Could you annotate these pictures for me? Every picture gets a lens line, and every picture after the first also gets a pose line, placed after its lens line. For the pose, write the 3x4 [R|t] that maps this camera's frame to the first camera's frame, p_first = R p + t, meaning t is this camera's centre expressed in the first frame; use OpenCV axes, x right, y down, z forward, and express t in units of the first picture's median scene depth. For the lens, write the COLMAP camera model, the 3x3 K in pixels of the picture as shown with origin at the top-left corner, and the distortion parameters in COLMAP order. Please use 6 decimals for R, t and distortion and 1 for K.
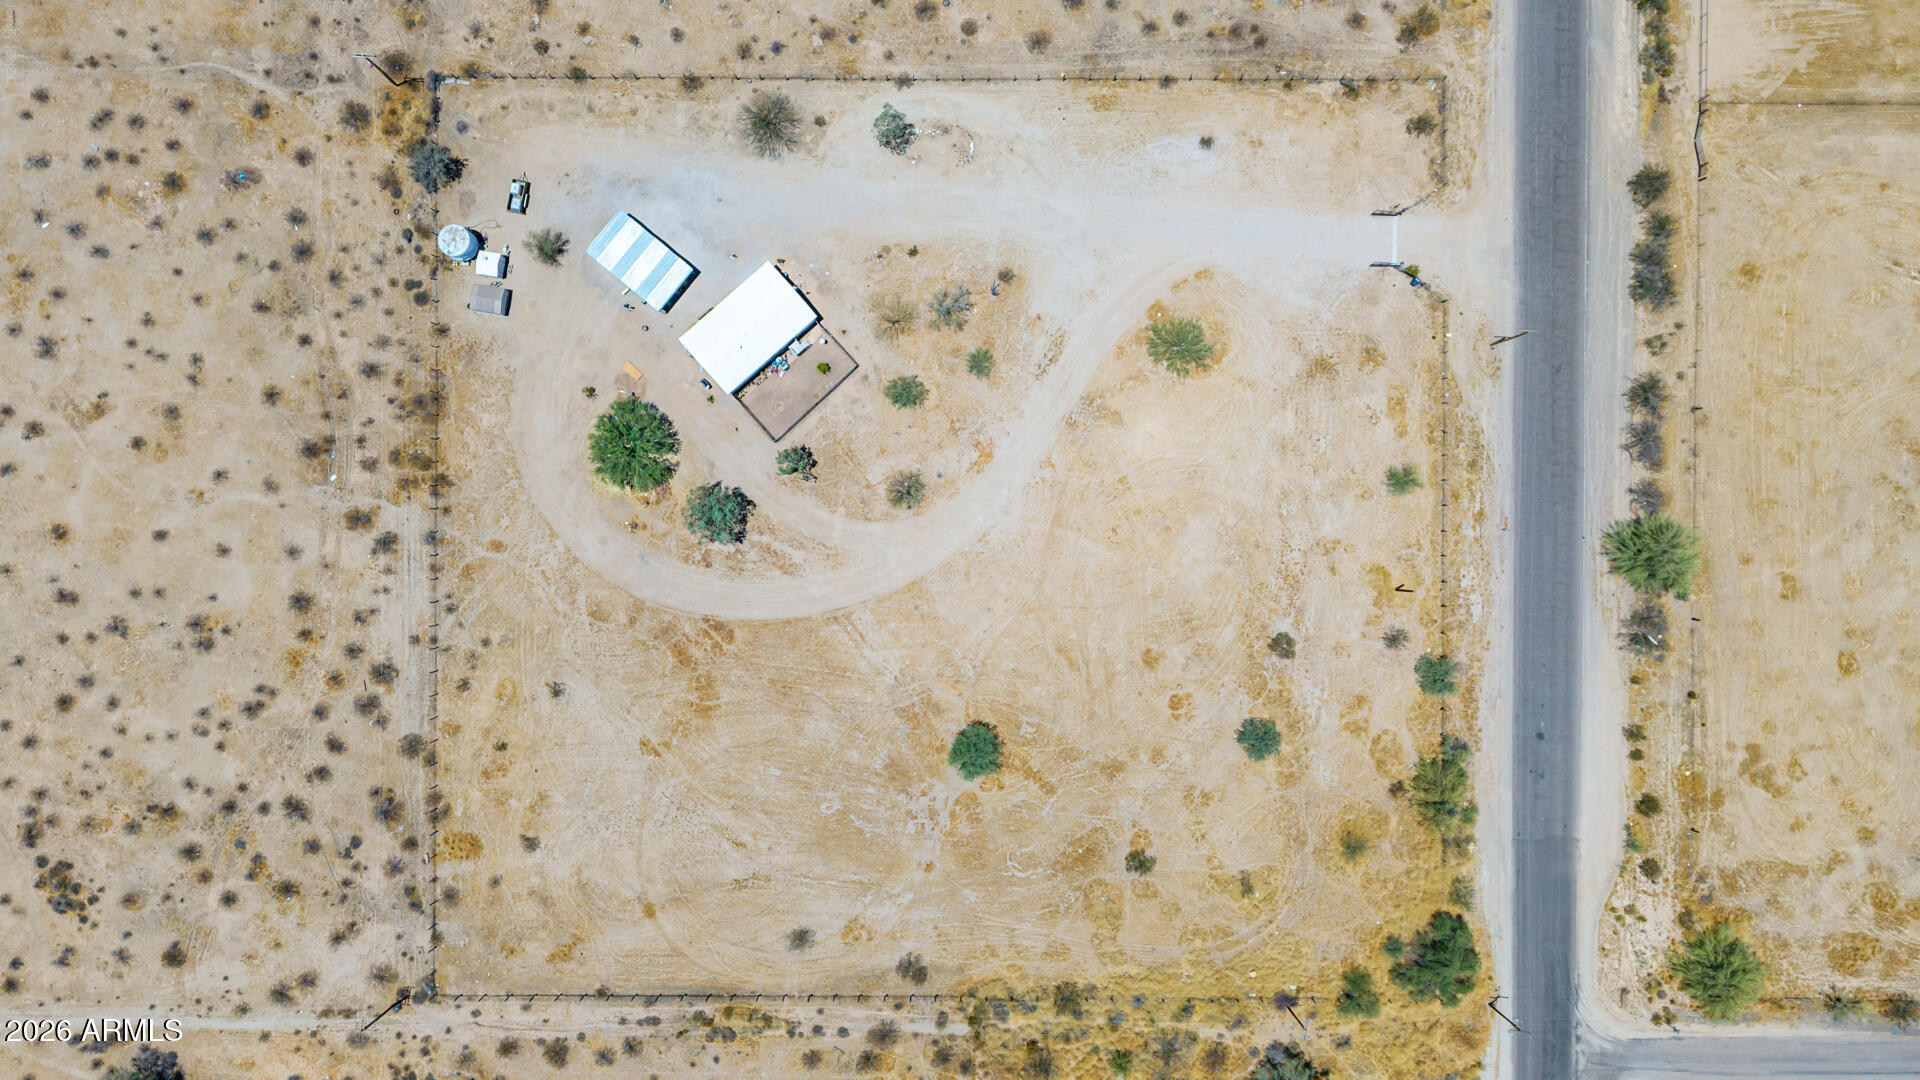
lens RADIAL K [[1286.4, 0, 969.0], [0, 1286.4, 540.9], [0, 0, 1]] dist [0.026894, -0.026546]
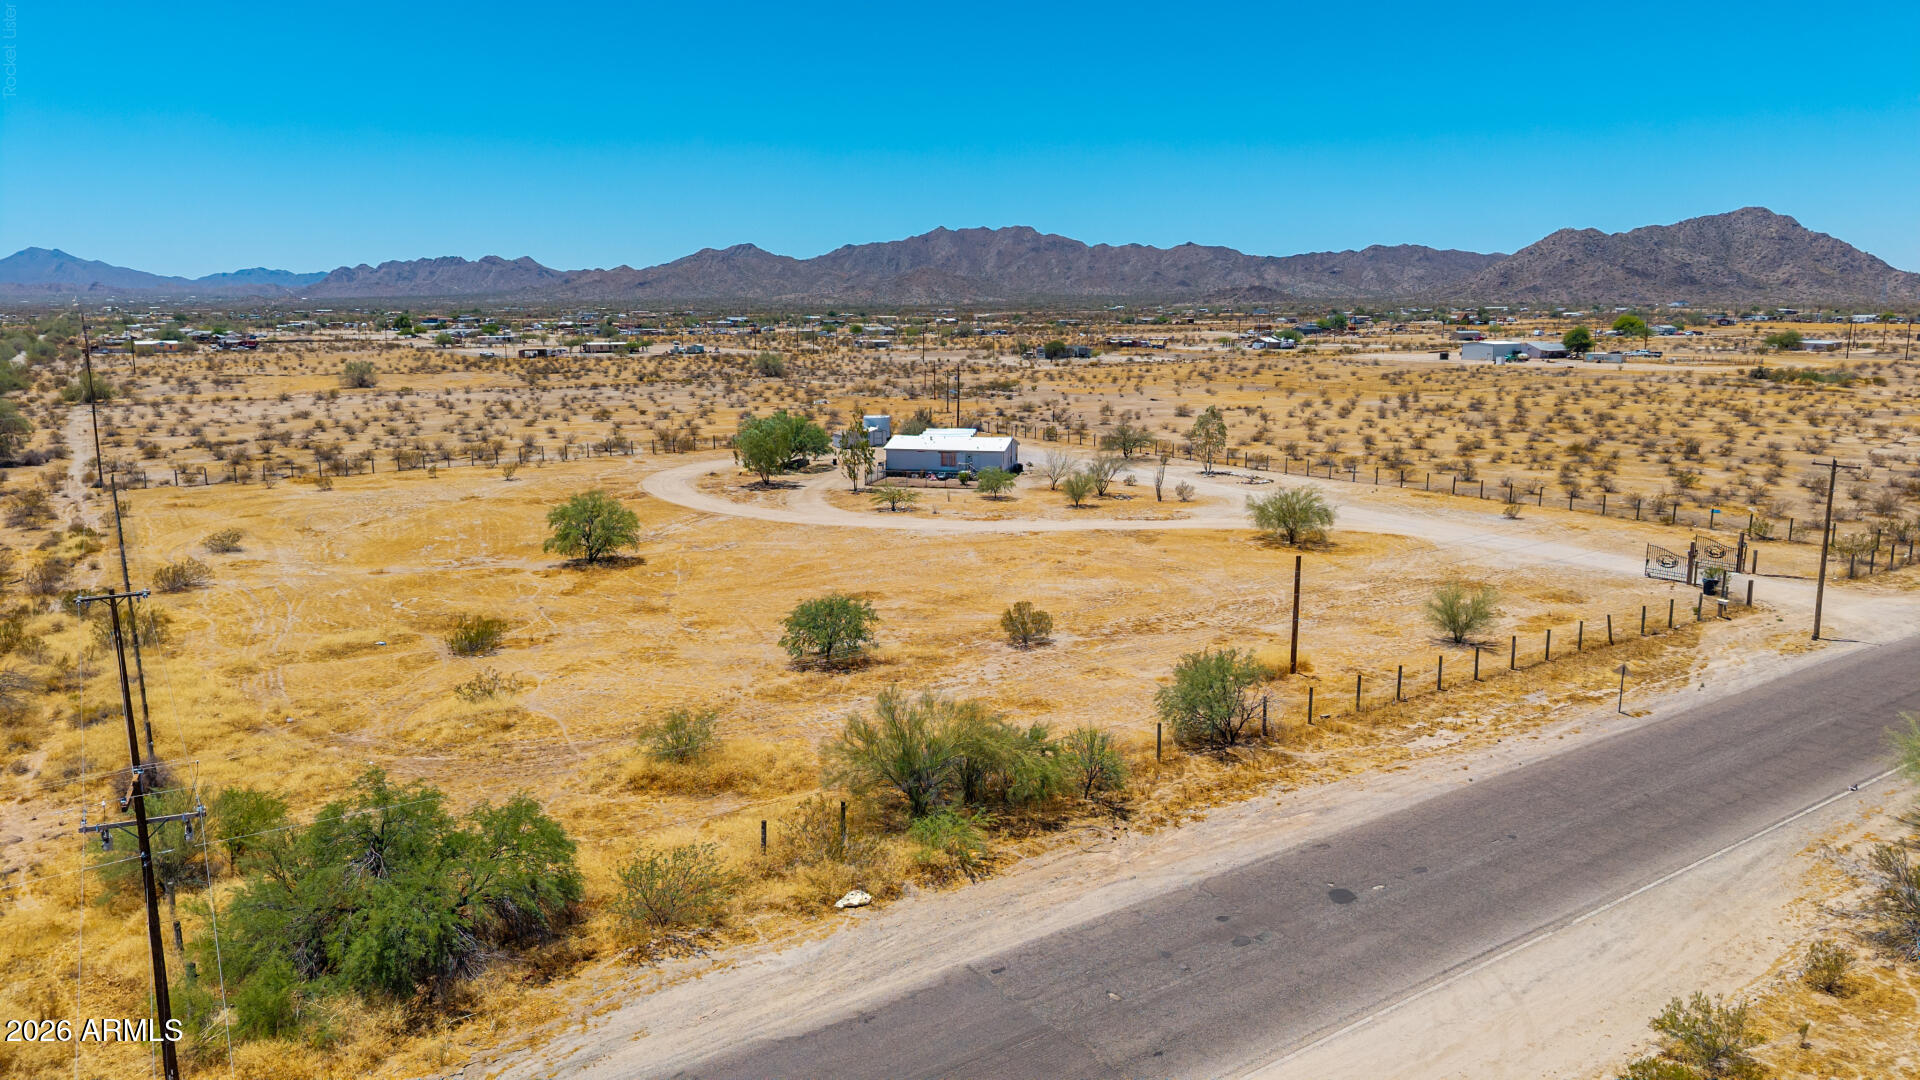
lens RADIAL K [[1286.4, 0, 952.1], [0, 1286.4, 523.5], [0, 0, 1]] dist [0.026894, -0.026546]
pose [[0.557157, 0.123937, -0.821107, 0.614559], [-0.830316, 0.097860, -0.548634, 0.362606], [0.012358, 0.987453, 0.157430, 0.886504]]
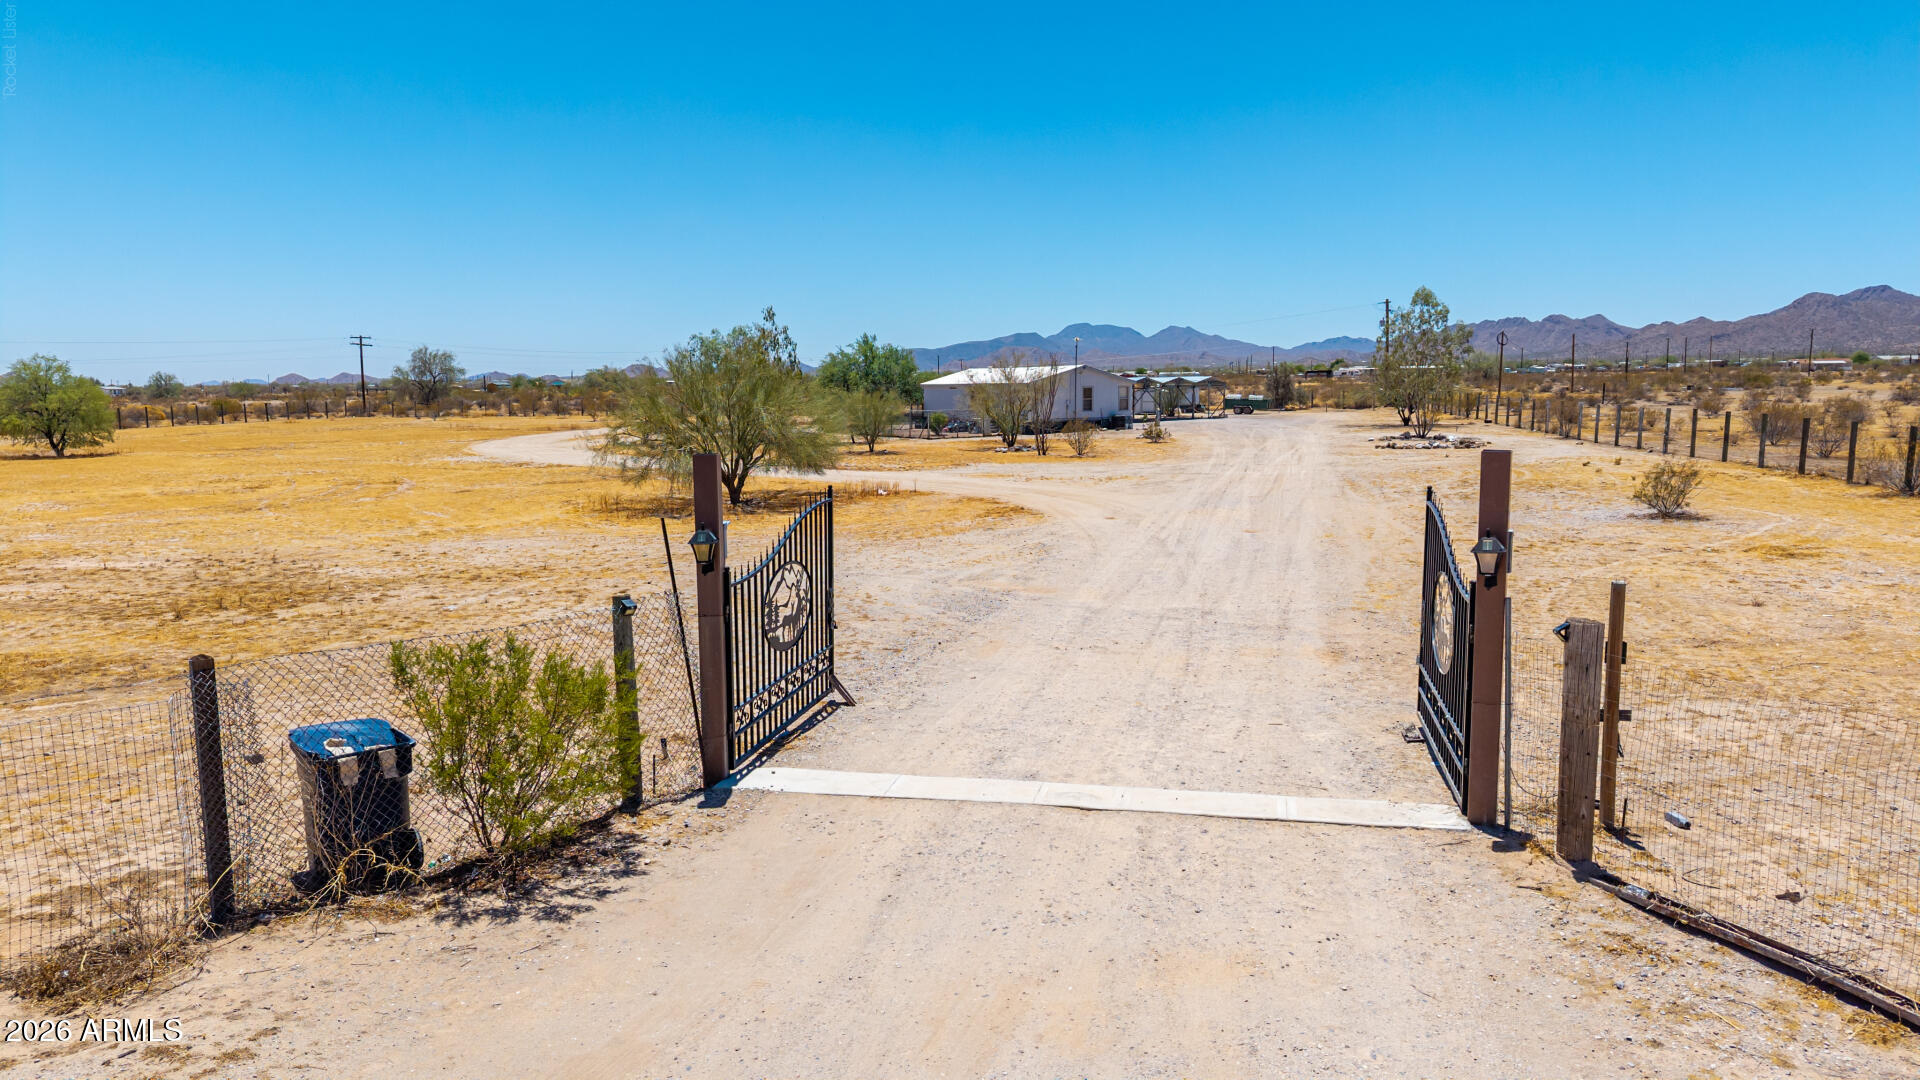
lens RADIAL K [[1286.4, 0, 947.1], [0, 1286.4, 540.8], [0, 0, 1]] dist [0.026894, -0.026546]
pose [[-0.193899, 0.111124, -0.974707, 0.398978], [-0.980931, -0.008462, 0.194173, -0.240033], [0.013329, 0.993771, 0.110646, 0.984220]]
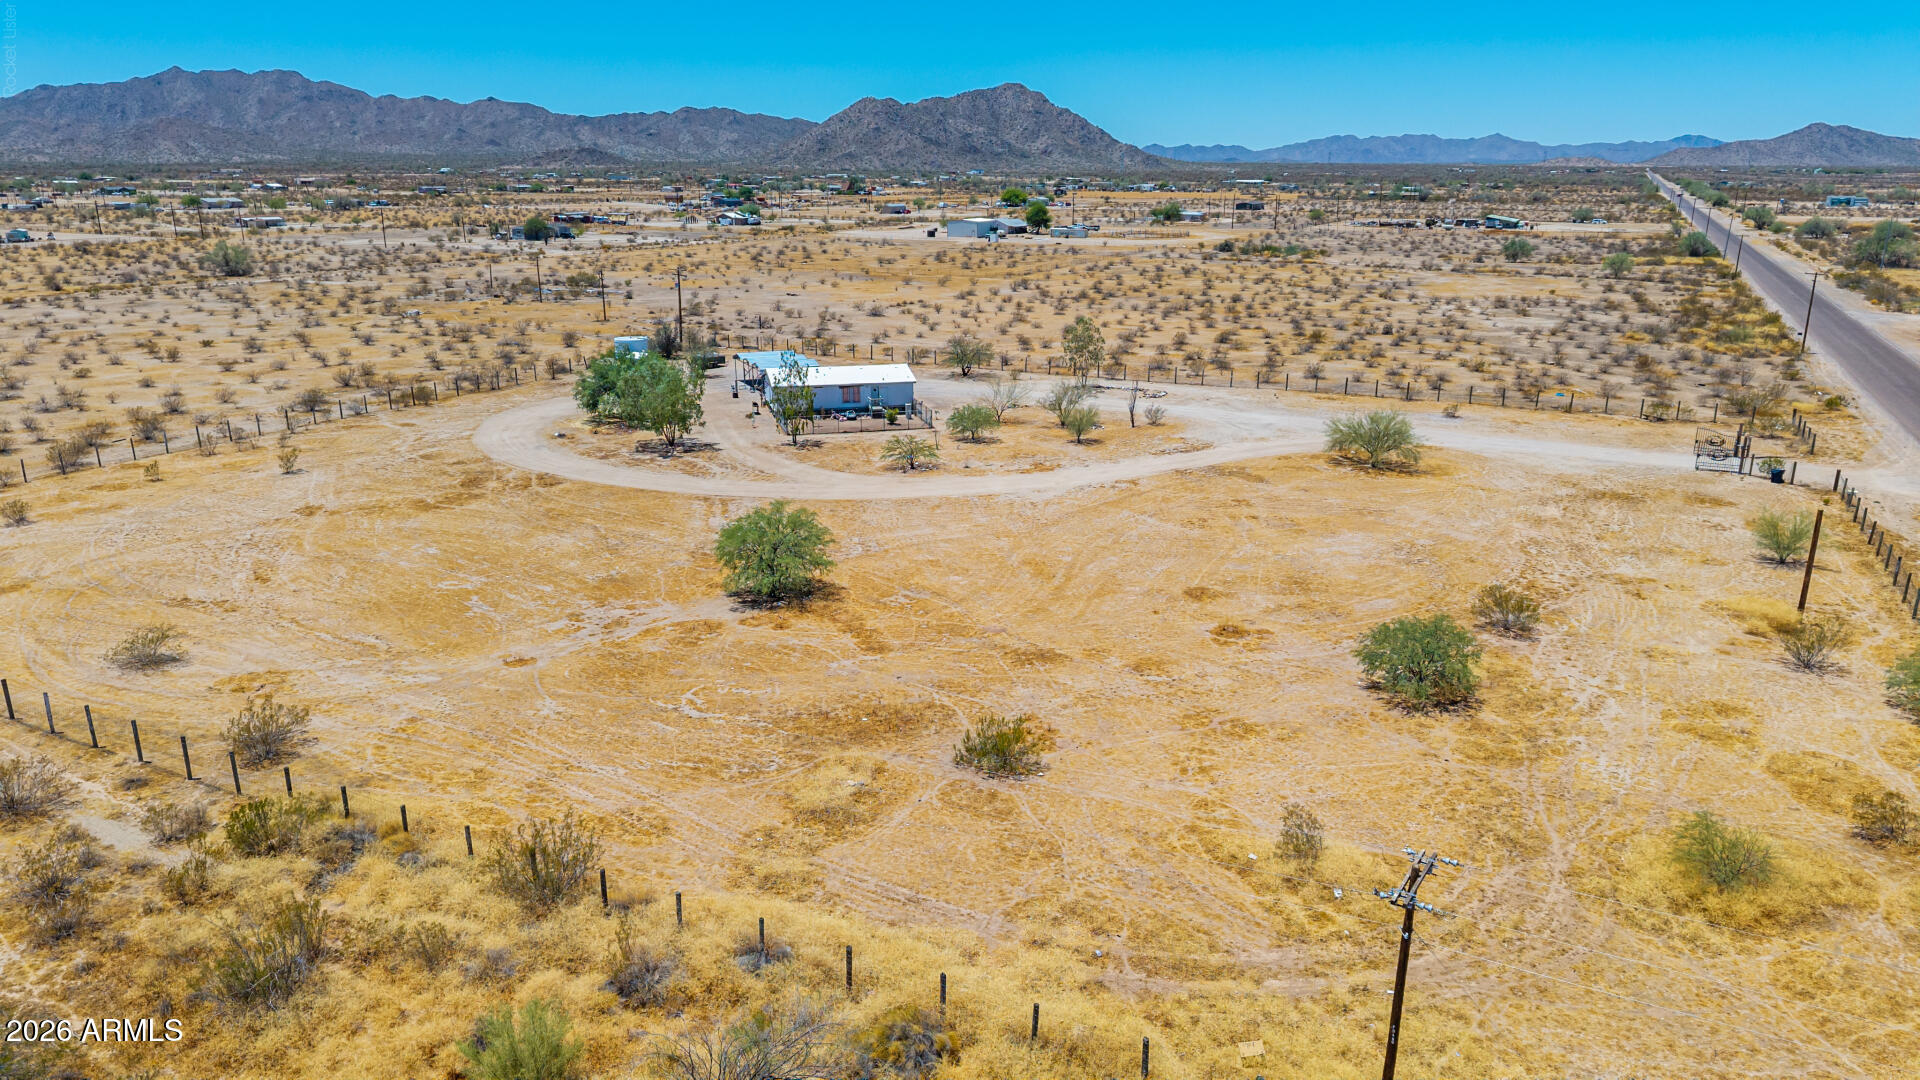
lens RADIAL K [[1286.4, 0, 952.4], [0, 1286.4, 537.6], [0, 0, 1]] dist [0.026894, -0.026546]
pose [[0.895308, 0.113145, -0.430839, 0.261122], [-0.445342, 0.248485, -0.860190, 0.533586], [0.009731, 0.962005, 0.272859, 0.854397]]
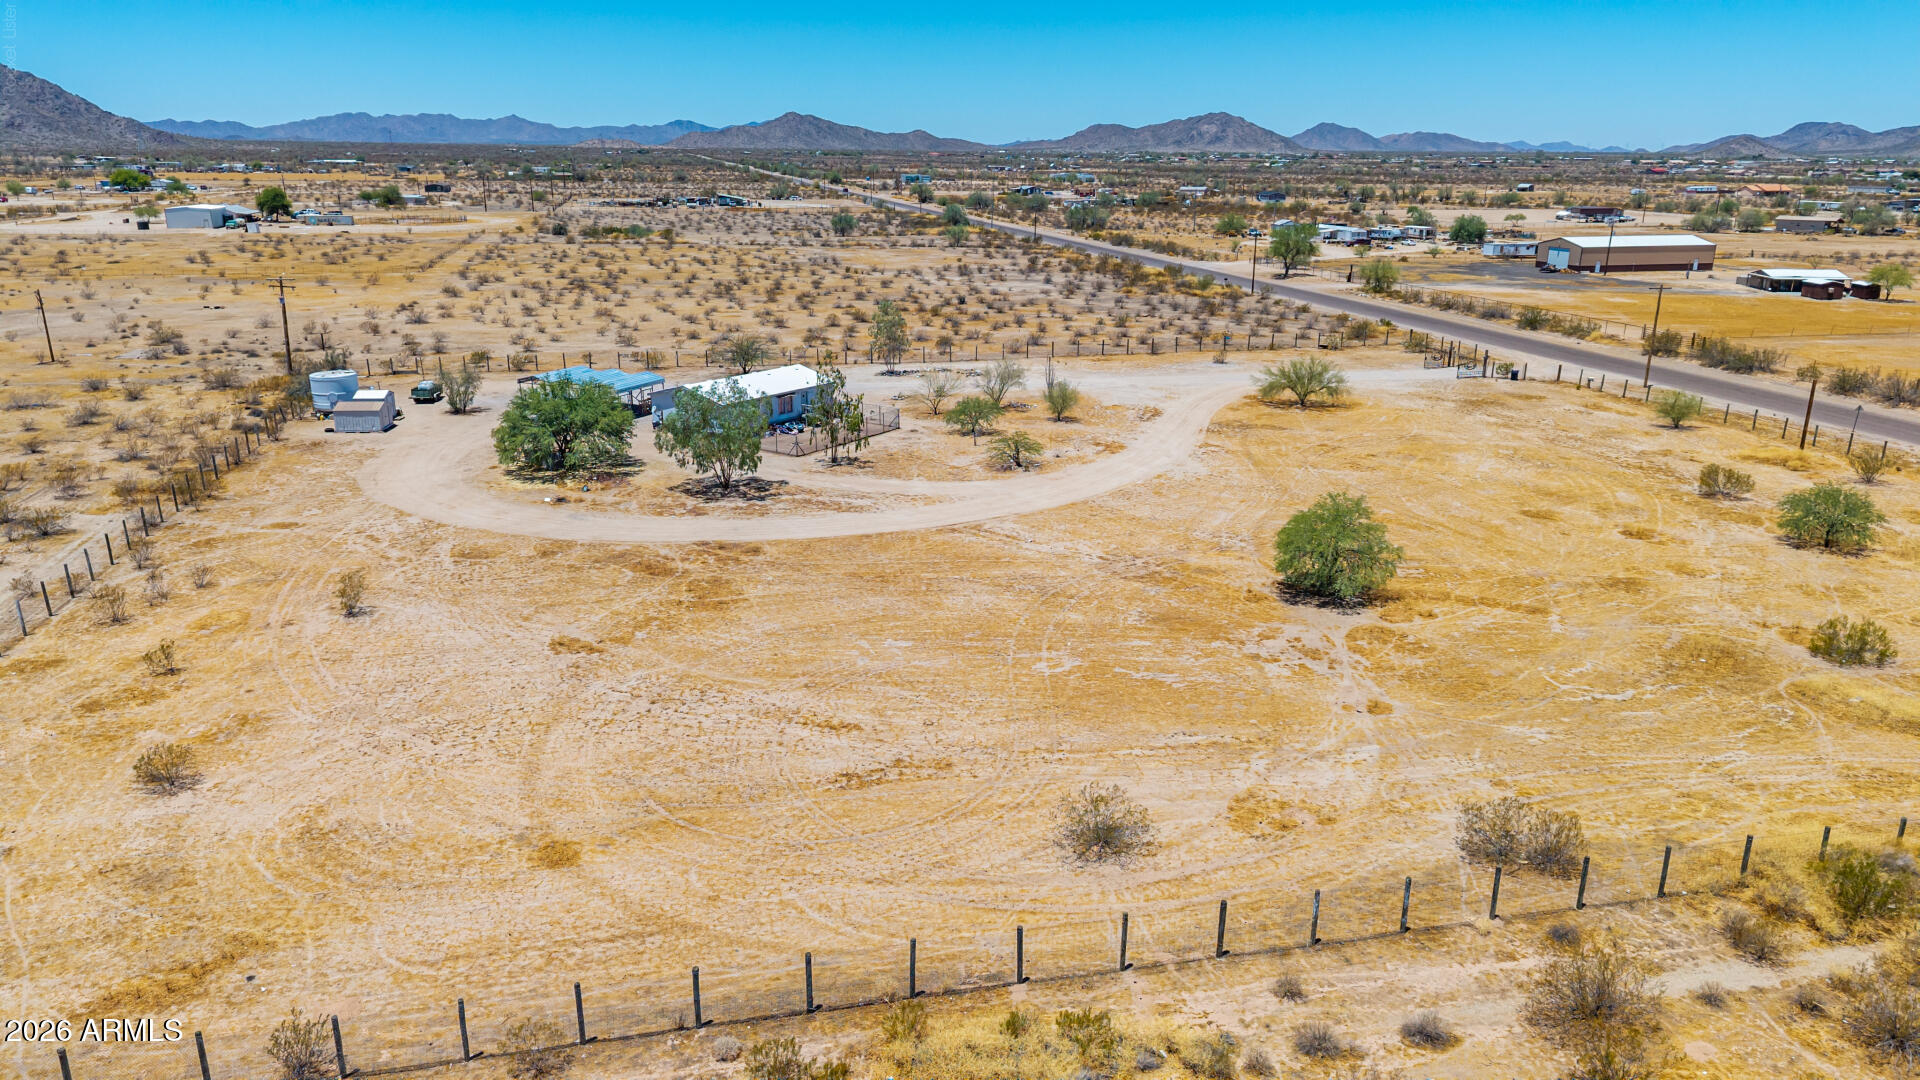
lens RADIAL K [[1286.4, 0, 944.3], [0, 1286.4, 546.1], [0, 0, 1]] dist [0.026894, -0.026546]
pose [[0.973086, -0.074396, 0.218104, -0.221510], [0.230358, 0.288203, -0.929448, 0.545025], [0.006289, 0.954675, 0.297584, 0.852508]]
